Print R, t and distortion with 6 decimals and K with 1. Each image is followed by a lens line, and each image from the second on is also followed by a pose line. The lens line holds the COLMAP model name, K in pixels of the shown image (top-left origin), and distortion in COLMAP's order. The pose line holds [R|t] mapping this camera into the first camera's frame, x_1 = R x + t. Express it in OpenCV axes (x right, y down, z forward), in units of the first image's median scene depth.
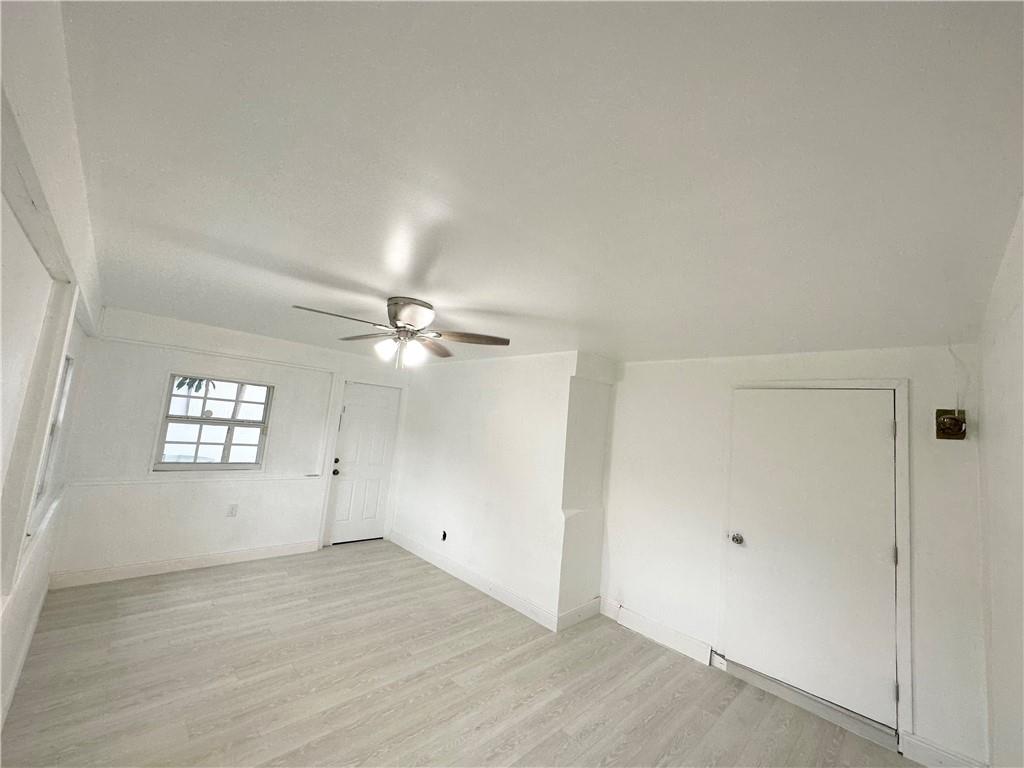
lens RADIAL K [[409.4, 0, 514.1], [0, 409.4, 384.5], [0, 0, 1]] dist [-0.001327, 0.000817]
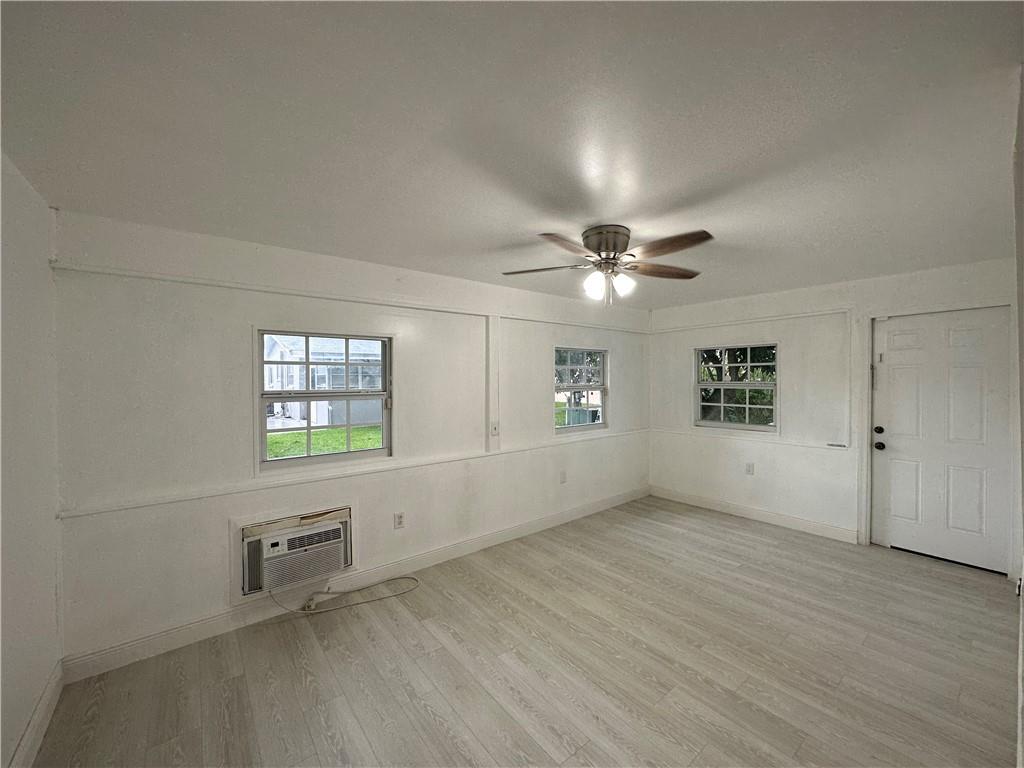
lens RADIAL K [[409.4, 0, 513.1], [0, 409.4, 382.5], [0, 0, 1]] dist [-0.001327, 0.000817]
pose [[-0.111182, -0.083388, -0.990295, 0.522925], [0.093976, 0.991126, -0.094009, 0.163282], [0.989347, -0.103516, -0.102359, 0.658975]]
